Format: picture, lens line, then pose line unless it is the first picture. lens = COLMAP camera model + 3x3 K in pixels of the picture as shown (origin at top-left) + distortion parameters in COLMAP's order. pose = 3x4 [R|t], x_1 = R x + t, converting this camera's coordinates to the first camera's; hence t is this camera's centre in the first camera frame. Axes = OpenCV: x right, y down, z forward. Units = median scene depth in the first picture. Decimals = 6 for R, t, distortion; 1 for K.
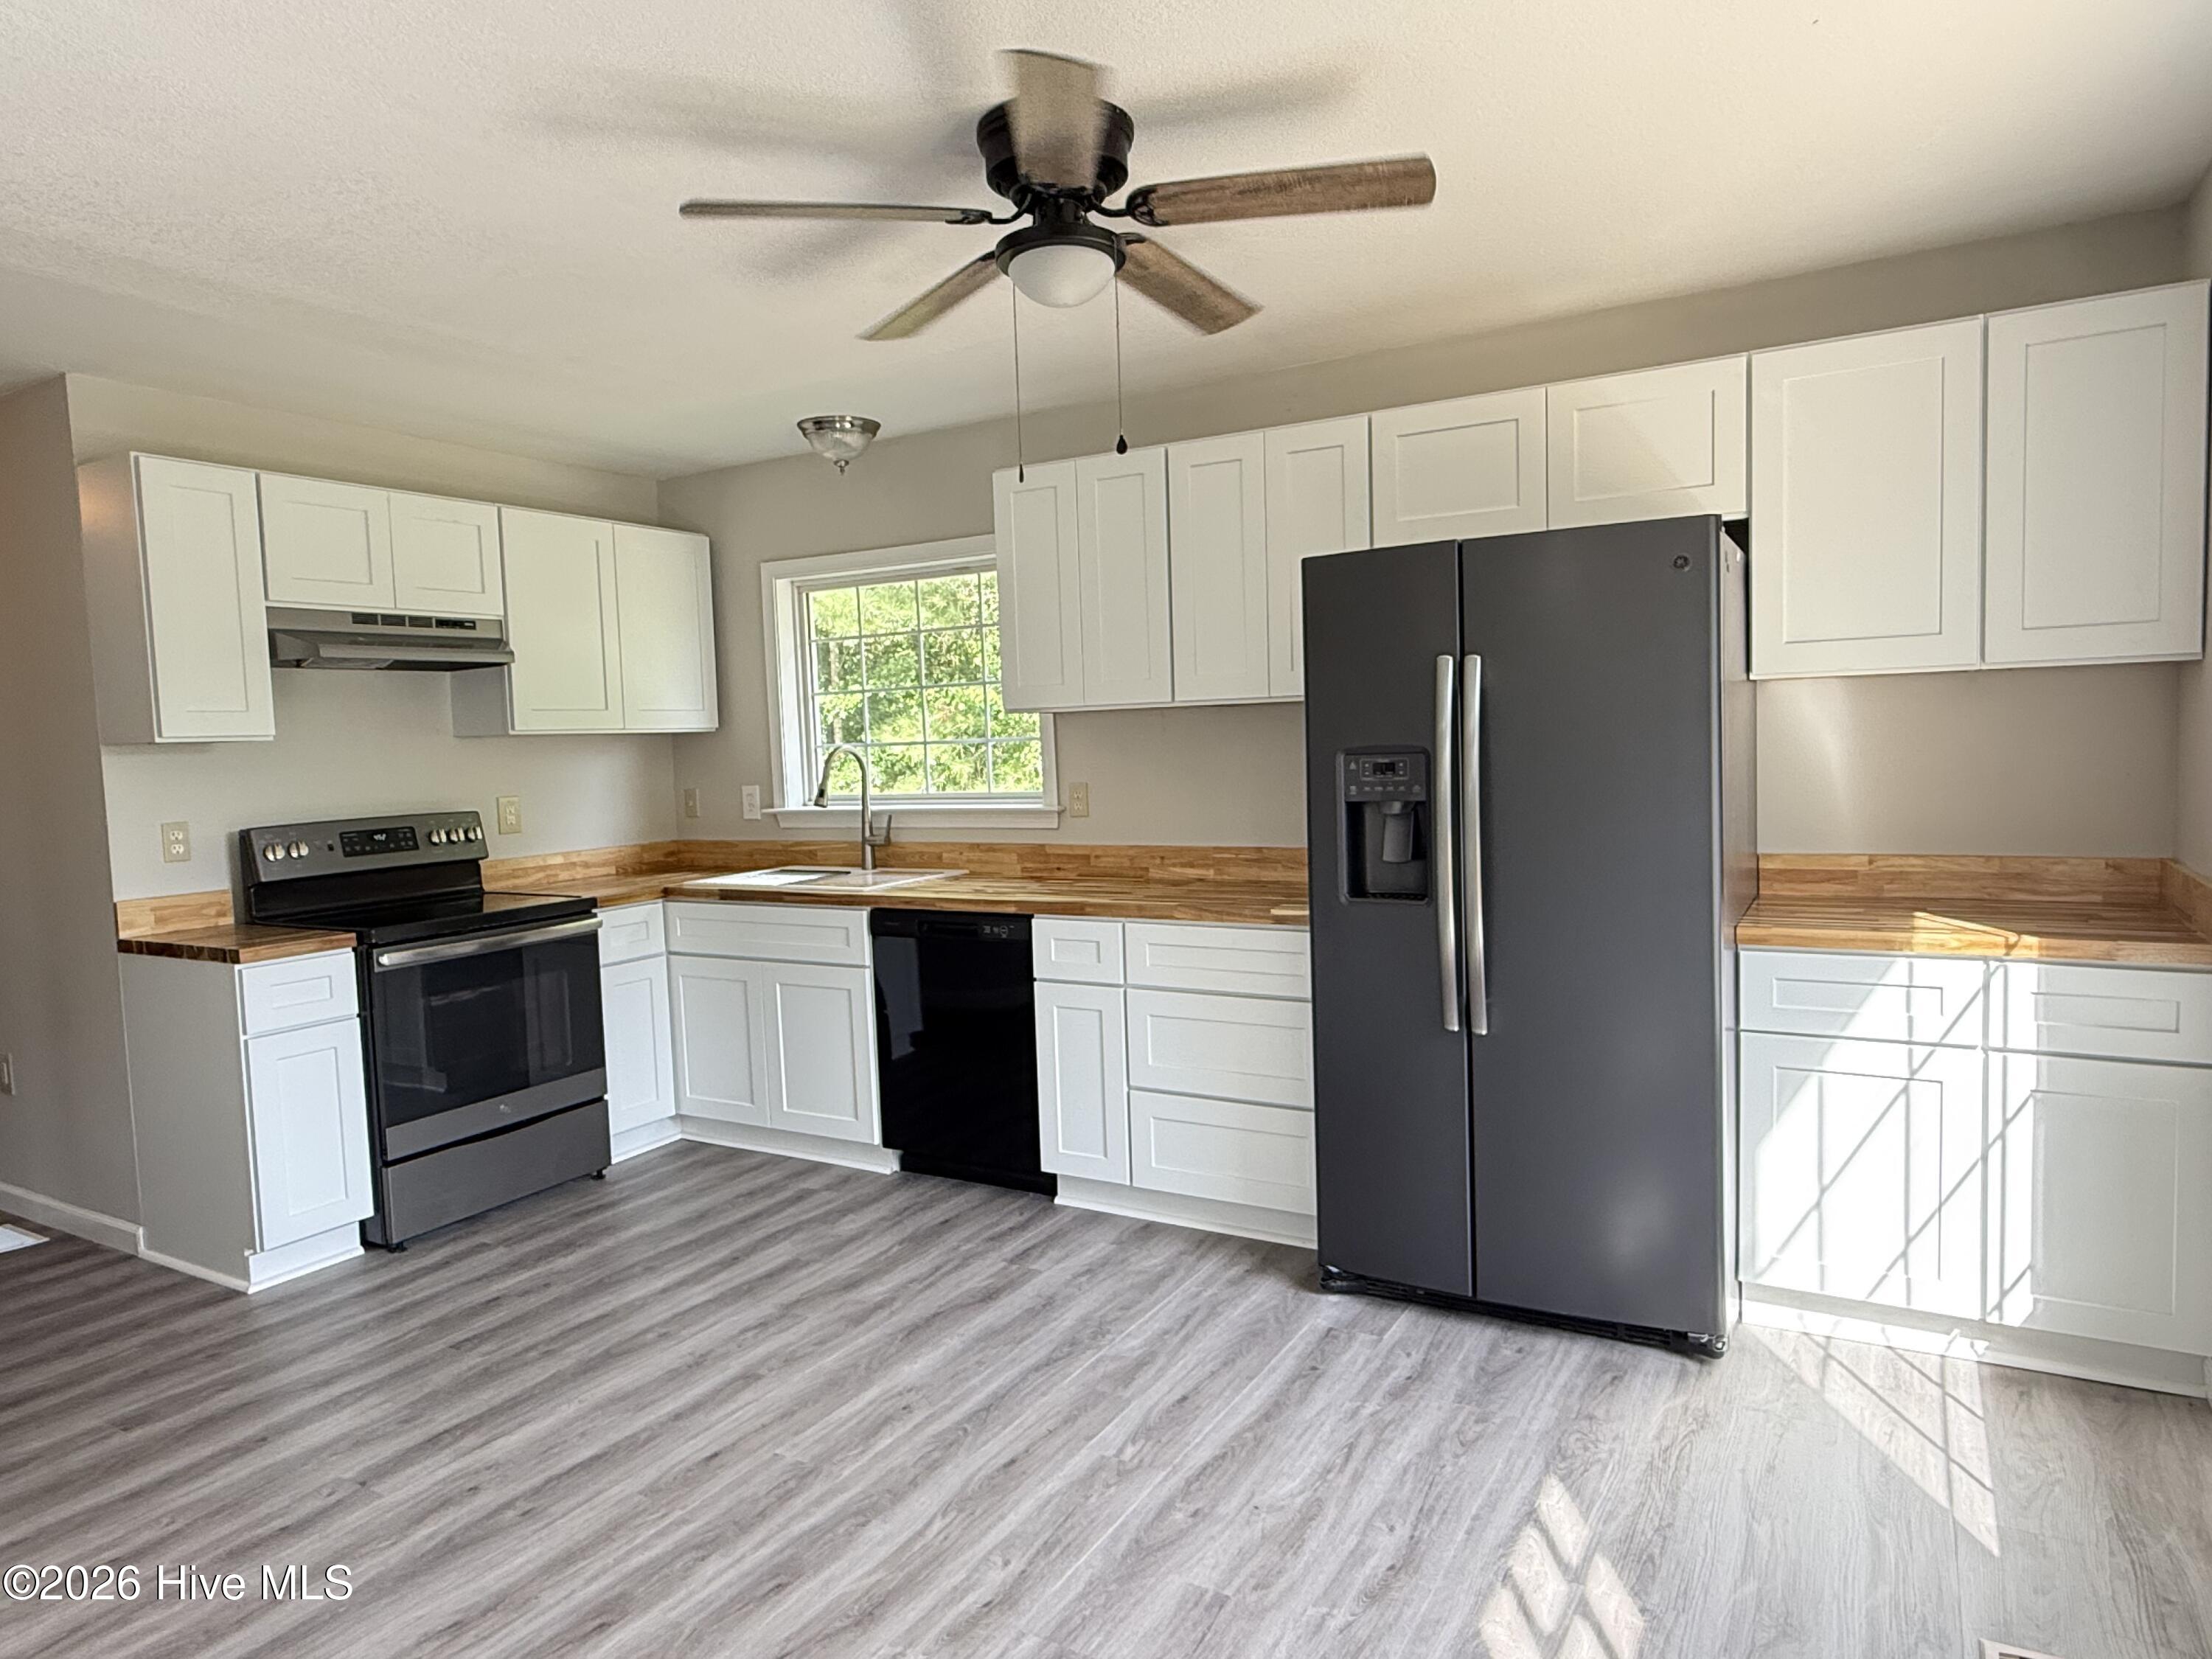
lens RADIAL K [[1350.6, 0, 1104.2], [0, 1350.6, 829.0], [0, 0, 1]] dist [-0.000007, 0.000644]
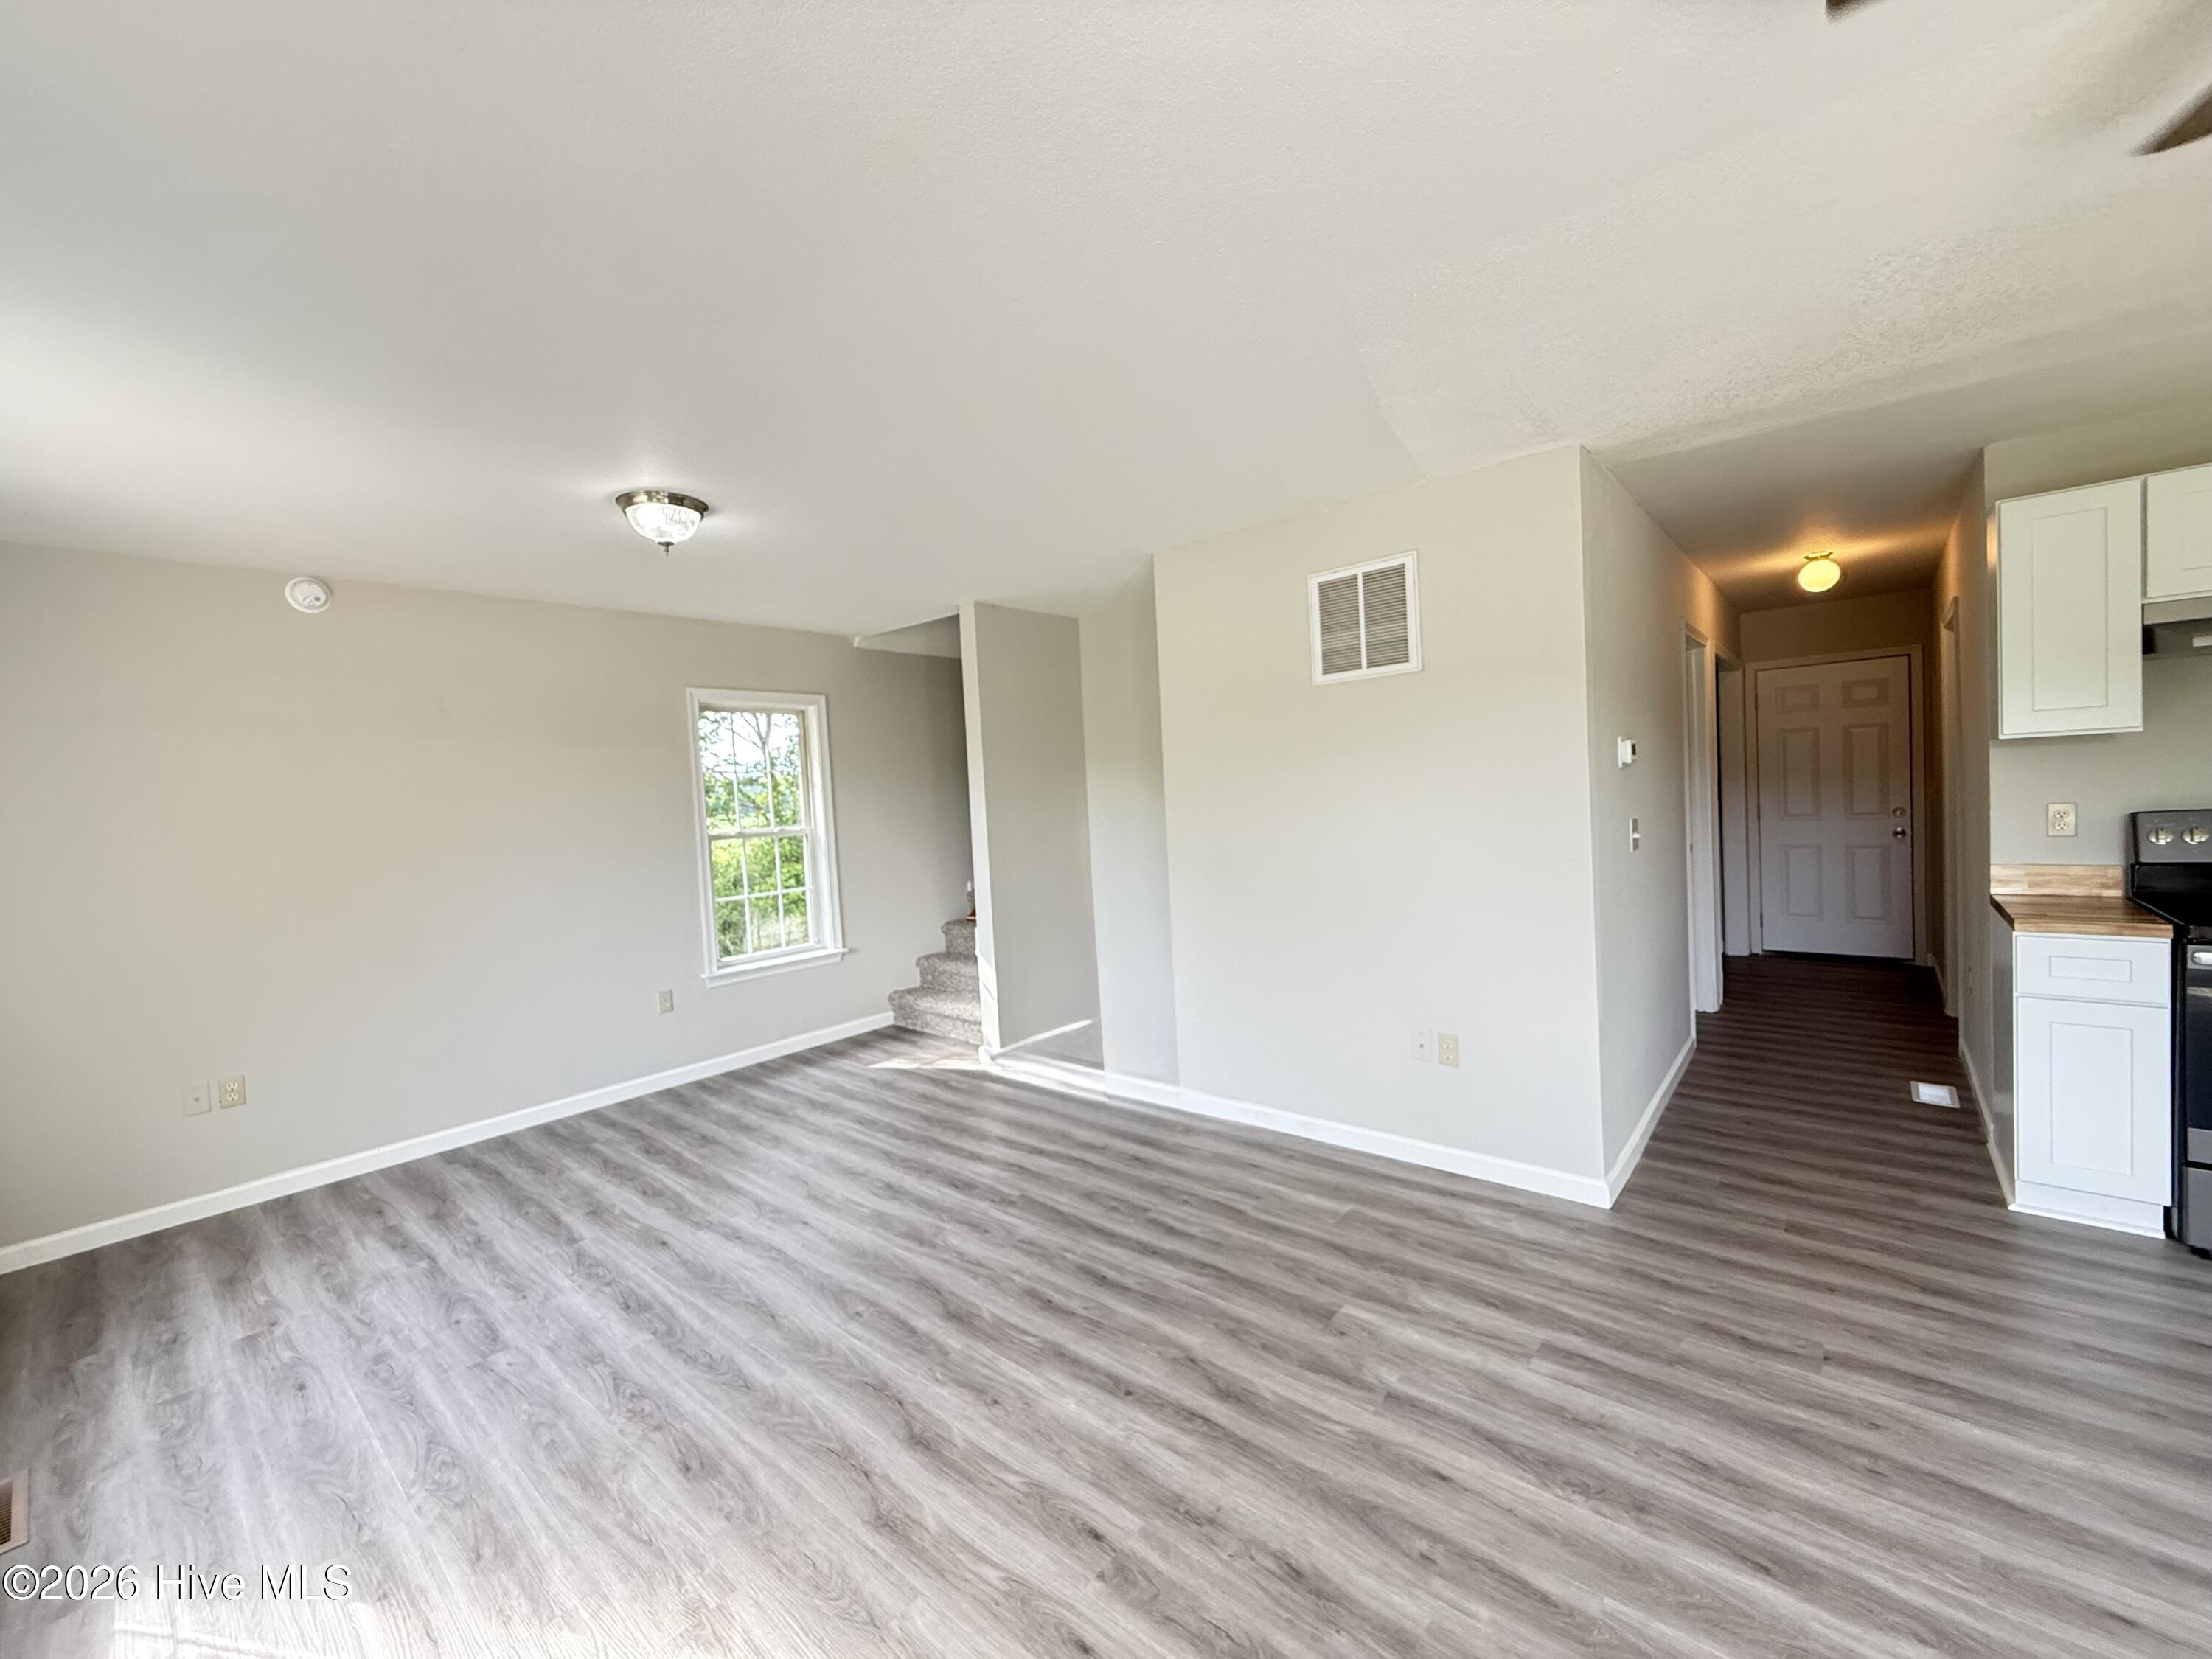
lens RADIAL K [[881.7, 0, 1099.1], [0, 881.7, 829.1], [0, 0, 1]] dist [0.000822, 0.000065]
pose [[-0.176530, 0.085491, -0.980576, 0.219019], [-0.009454, 0.996028, 0.088540, -0.043639], [0.984250, 0.024901, -0.175021, 0.323719]]
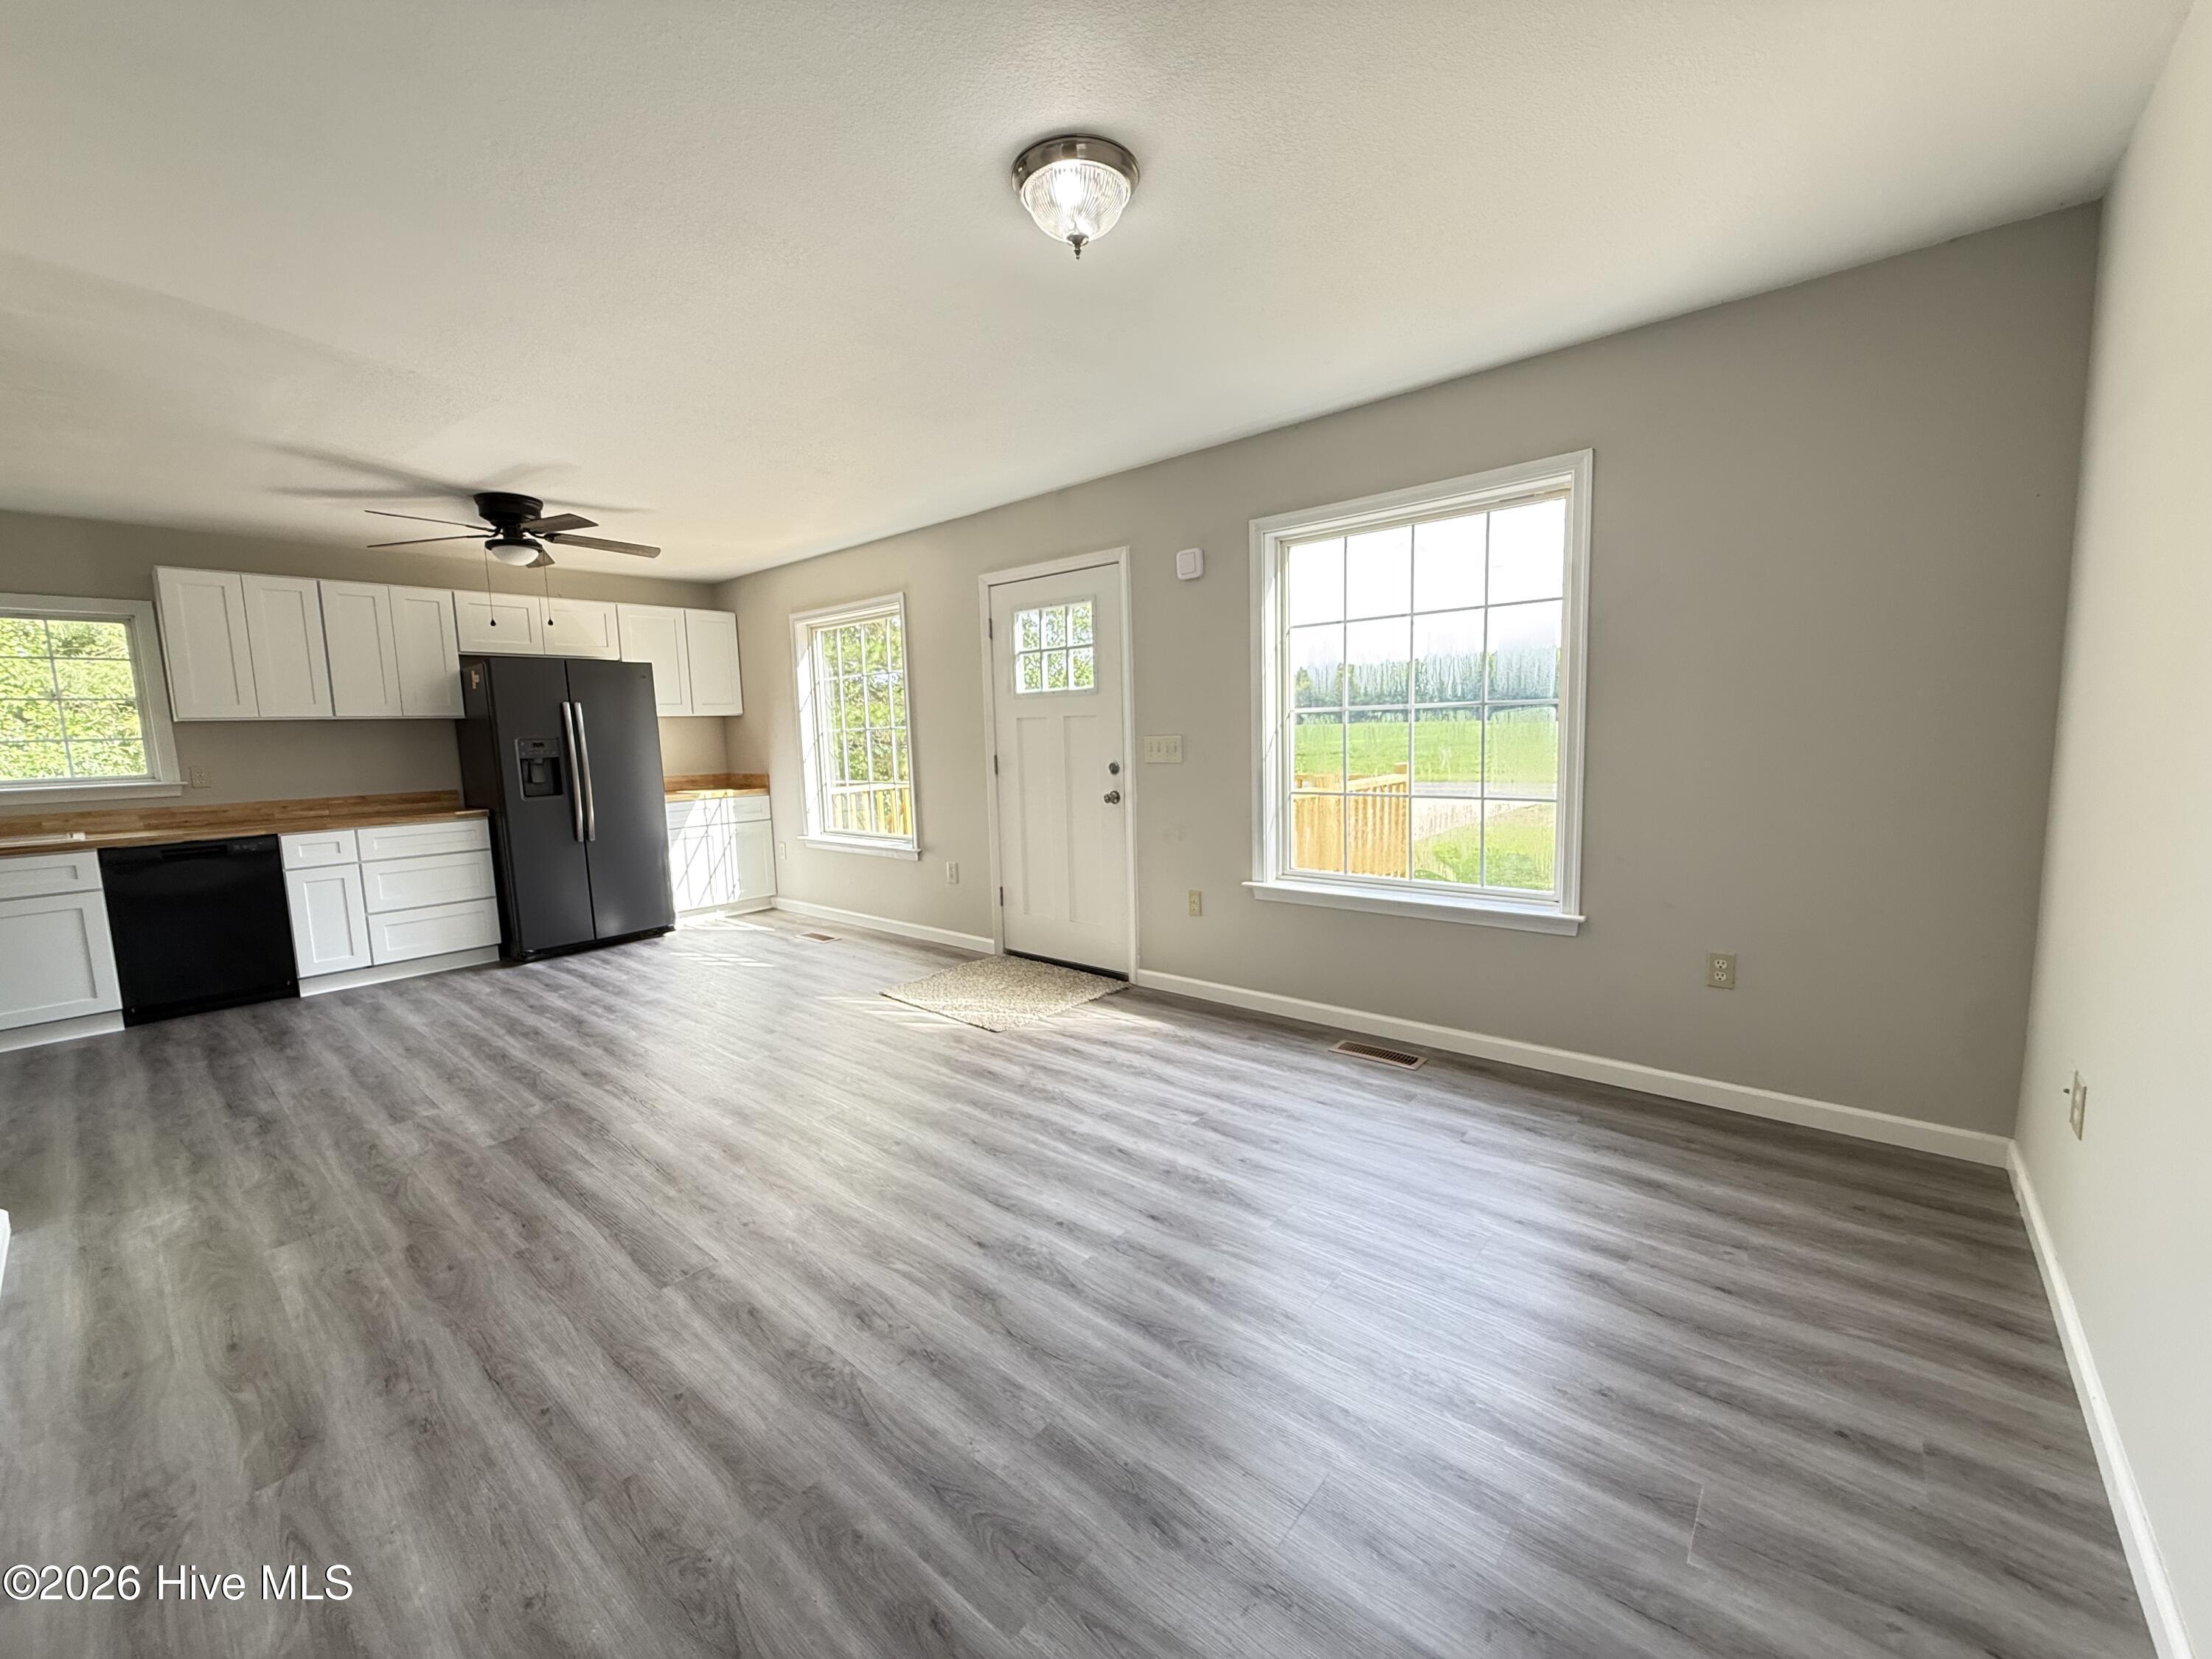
lens RADIAL K [[881.7, 0, 1099.1], [0, 881.7, 829.1], [0, 0, 1]] dist [0.000822, 0.000065]
pose [[0.180151, -0.083287, 0.980107, -1.024164], [0.092301, 0.993444, 0.067455, 0.080944], [-0.979299, 0.078312, 0.186657, -0.277404]]
